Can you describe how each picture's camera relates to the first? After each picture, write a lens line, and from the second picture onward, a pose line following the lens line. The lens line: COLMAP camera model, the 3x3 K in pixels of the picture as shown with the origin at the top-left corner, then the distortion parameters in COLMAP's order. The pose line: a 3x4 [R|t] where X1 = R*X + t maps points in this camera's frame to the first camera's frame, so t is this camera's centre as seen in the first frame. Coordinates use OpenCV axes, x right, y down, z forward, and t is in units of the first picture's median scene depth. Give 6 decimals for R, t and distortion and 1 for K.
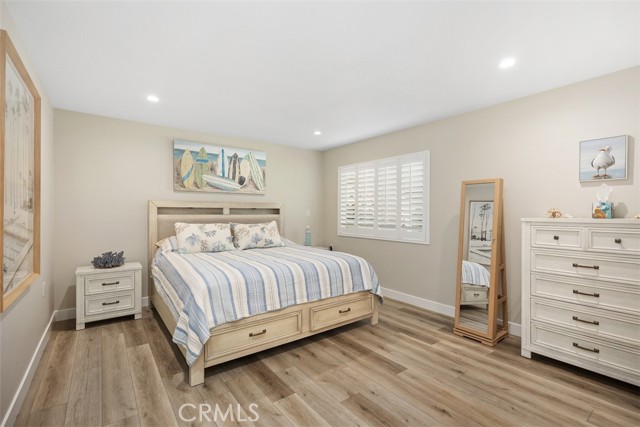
lens RADIAL K [[289.6, 0, 321.1], [0, 289.6, 217.2], [0, 0, 1]] dist [0.012462, 0.000957]
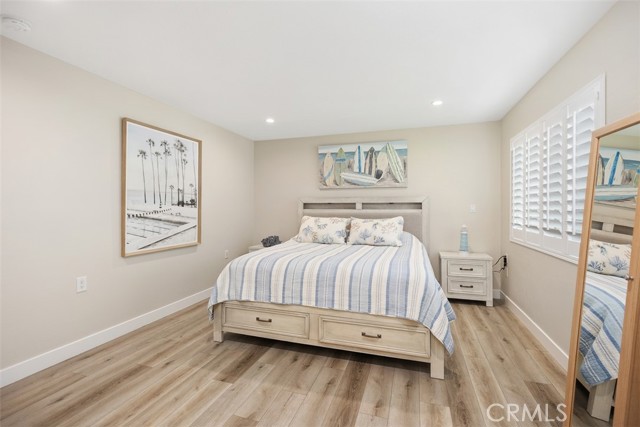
lens RADIAL K [[289.6, 0, 323.2], [0, 289.6, 208.9], [0, 0, 1]] dist [0.012462, 0.000957]
pose [[0.575081, 0.000501, -0.818096, 0.502928], [-0.011341, 0.999909, -0.007360, -0.001964], [0.818018, 0.013511, 0.575035, 0.361254]]
